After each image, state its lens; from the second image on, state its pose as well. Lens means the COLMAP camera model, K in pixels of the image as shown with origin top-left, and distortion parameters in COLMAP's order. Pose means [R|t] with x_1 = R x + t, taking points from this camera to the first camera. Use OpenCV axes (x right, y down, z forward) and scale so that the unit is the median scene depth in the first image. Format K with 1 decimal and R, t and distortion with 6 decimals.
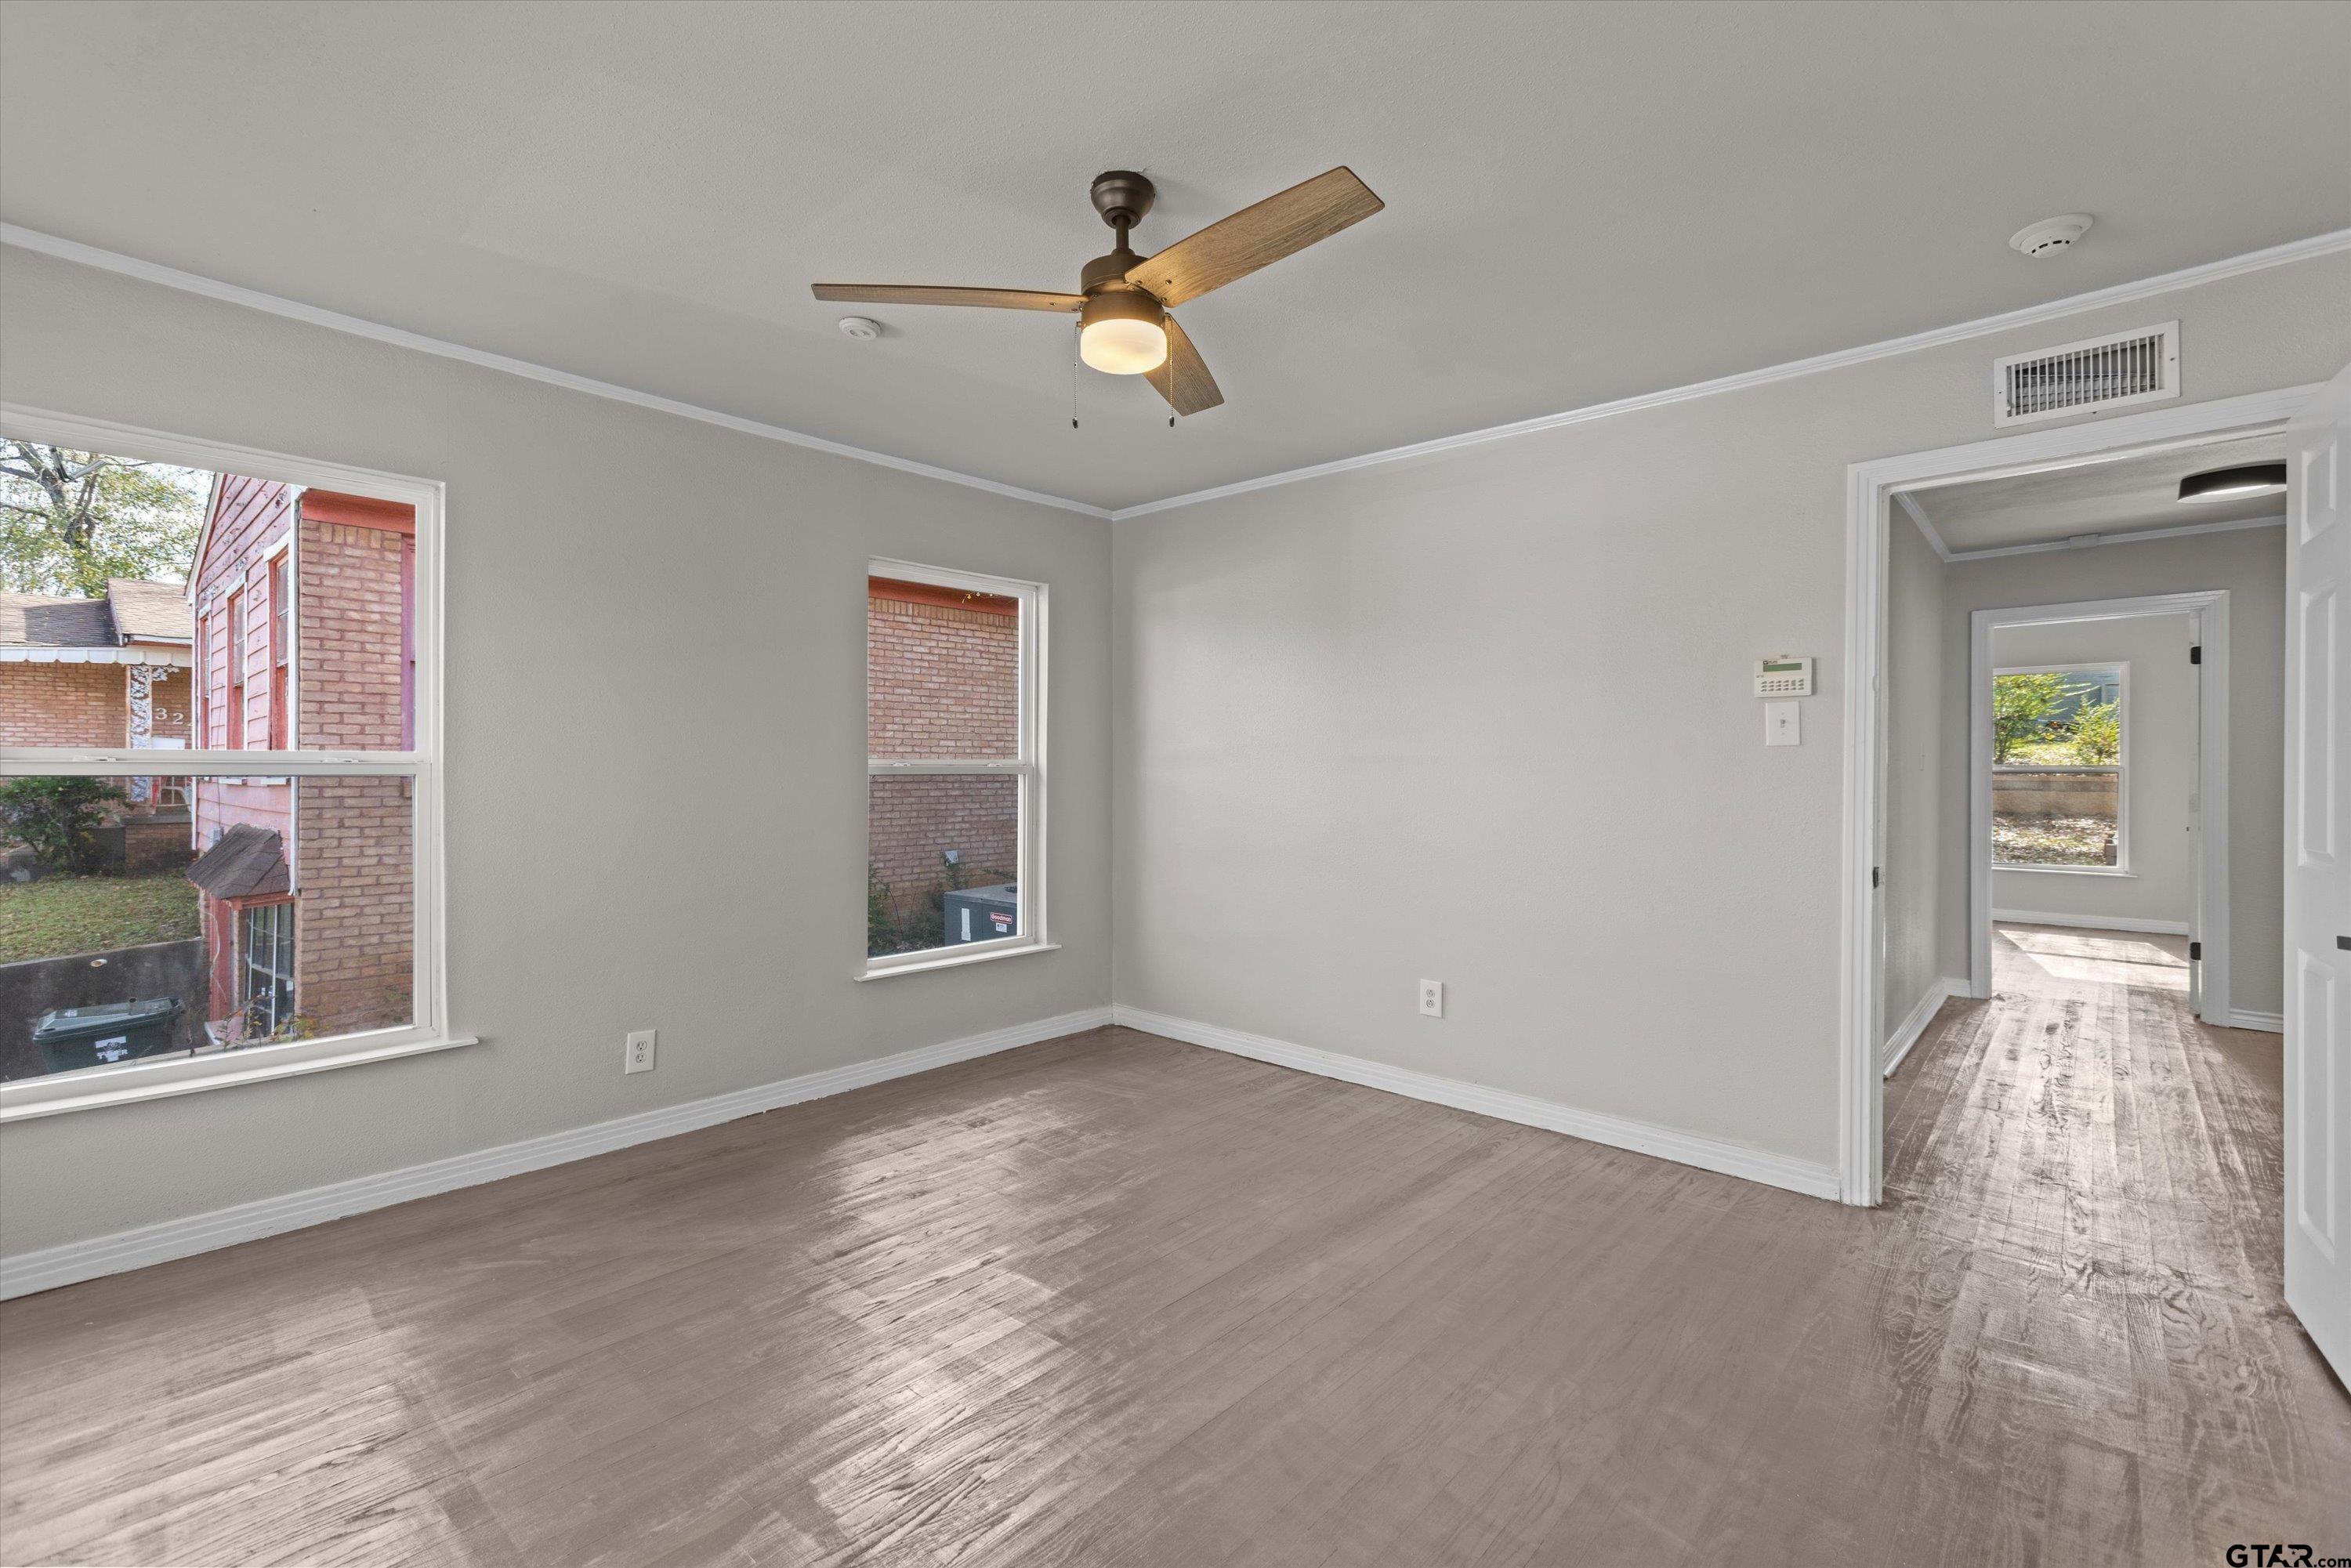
lens RADIAL K [[1047.2, 0, 1175.7], [0, 1047.2, 773.2], [0, 0, 1]] dist [-0.011204, 0.008068]
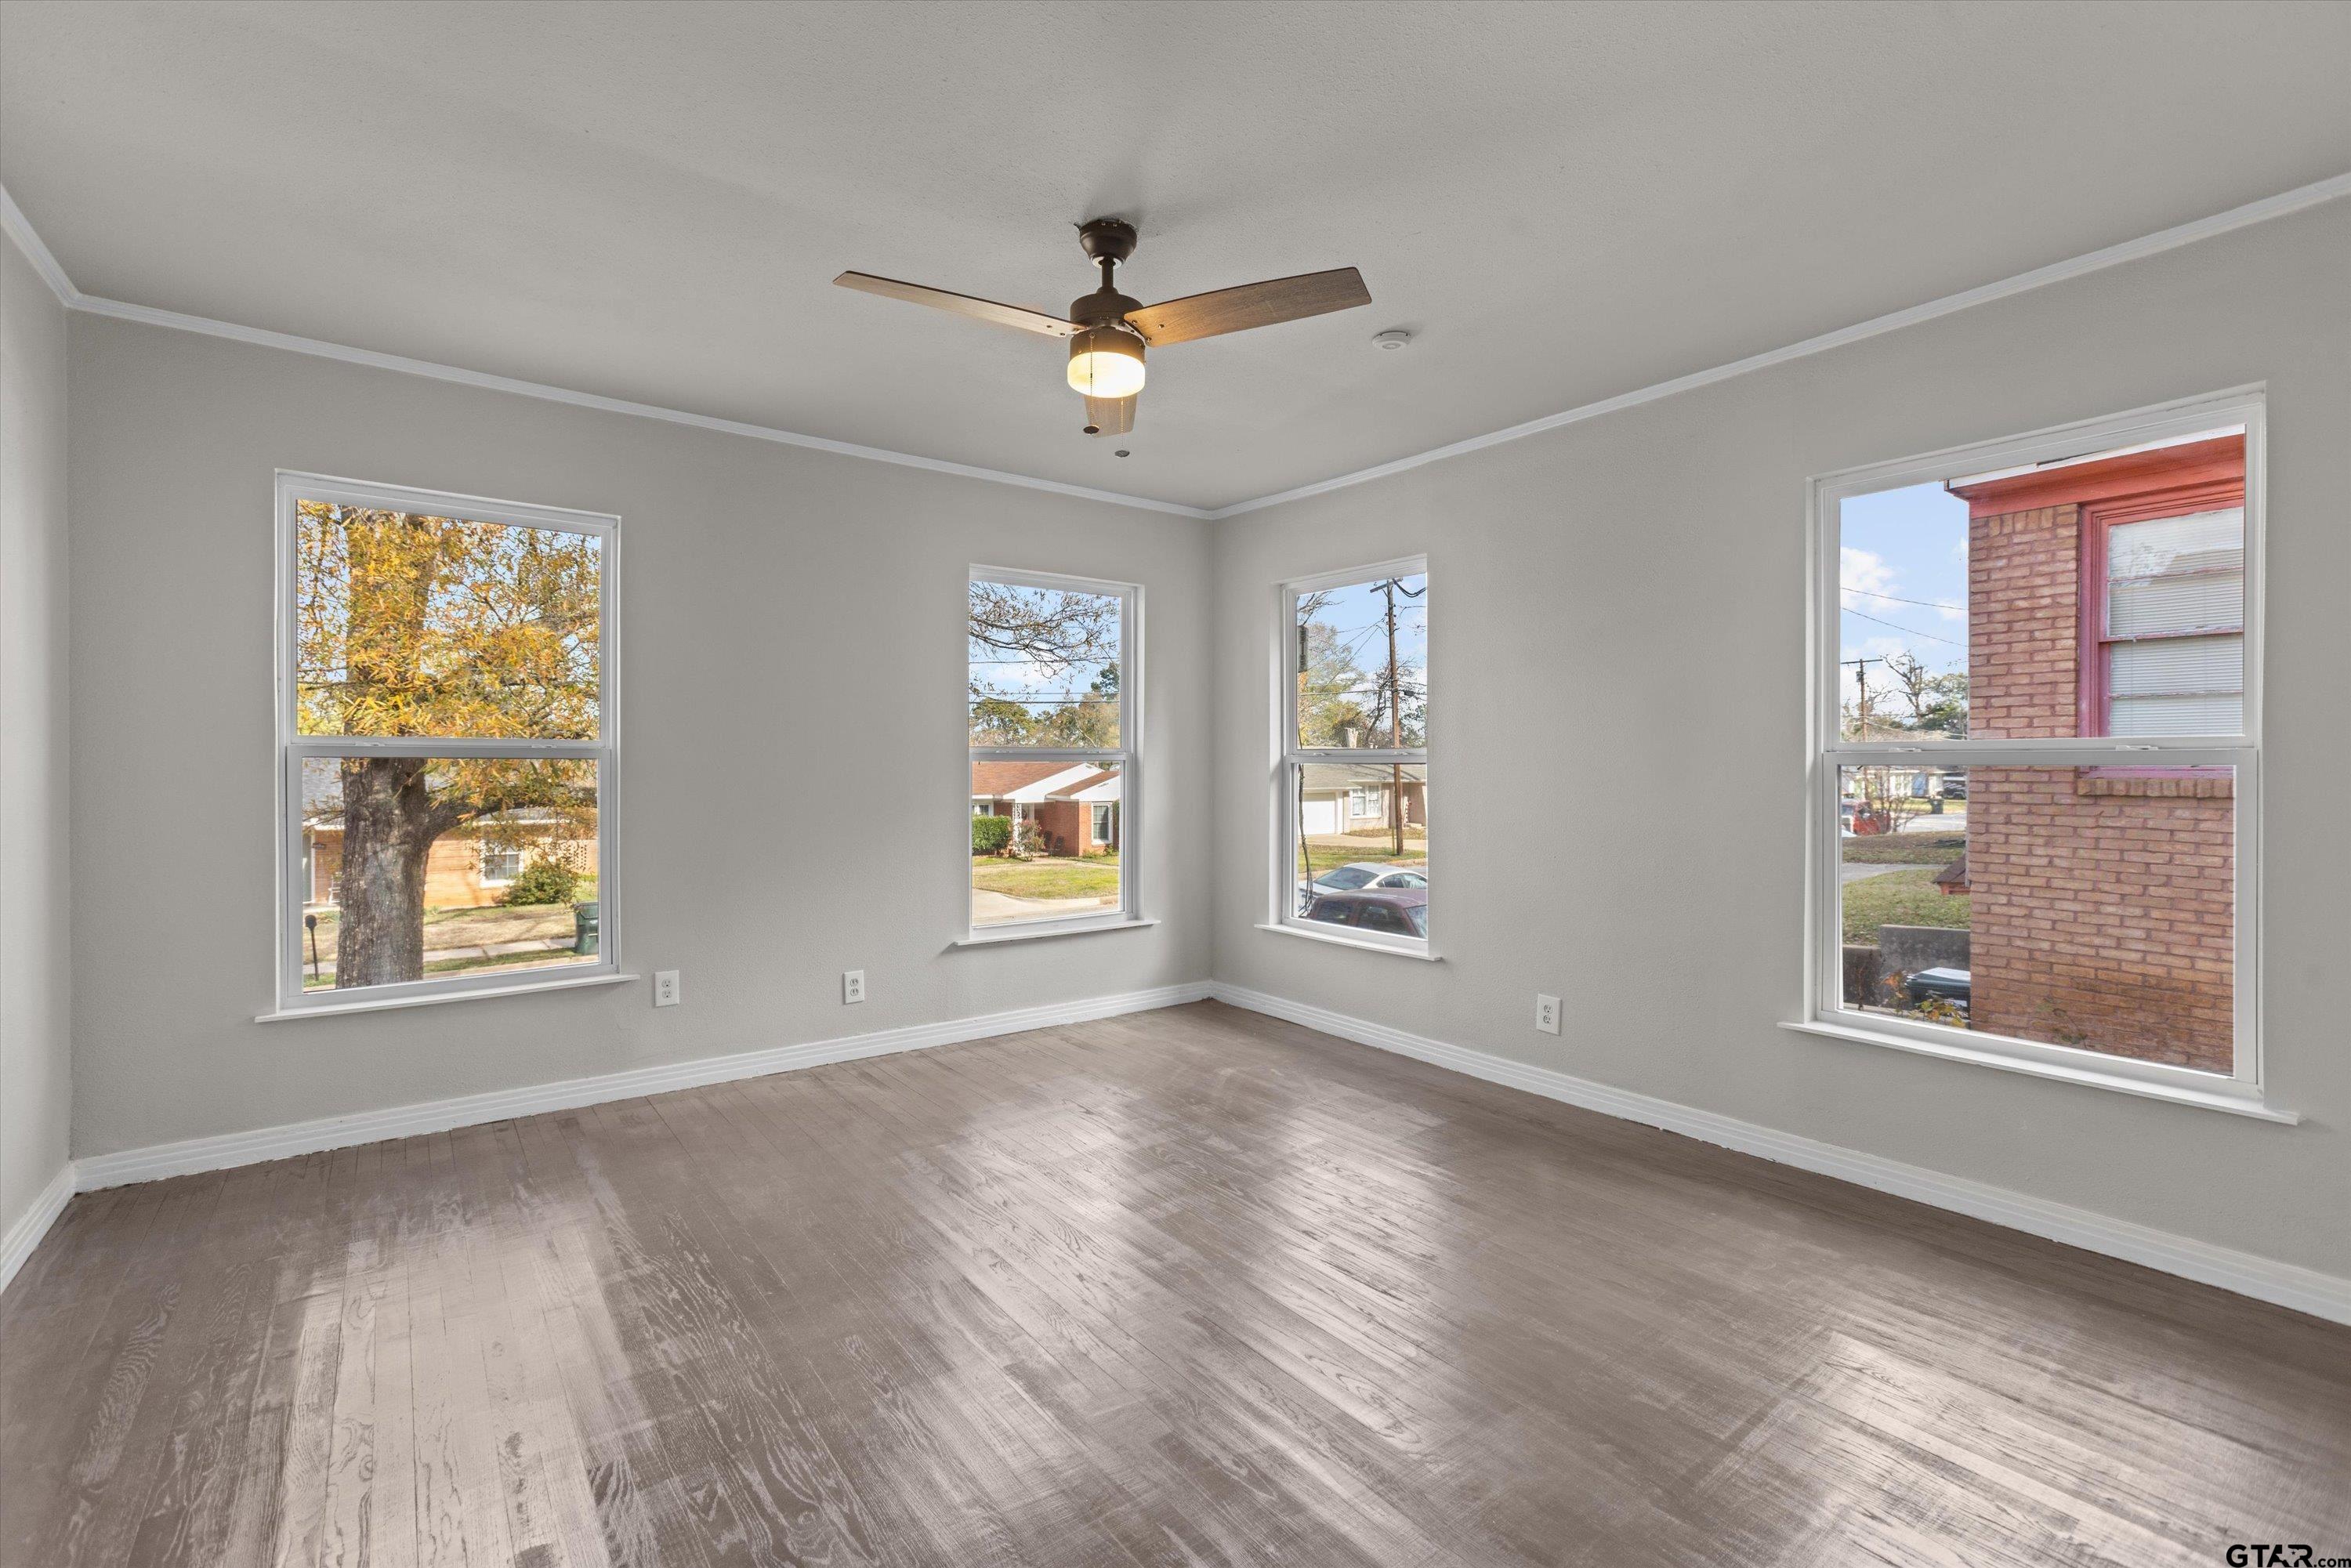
lens RADIAL K [[1047.2, 0, 1126.7], [0, 1047.2, 766.5], [0, 0, 1]] dist [-0.011204, 0.008068]
pose [[-0.226078, -0.001439, -0.974108, 0.336449], [-0.007506, 0.999972, 0.000265, 0.004626], [0.974080, 0.007372, -0.226082, 0.413629]]
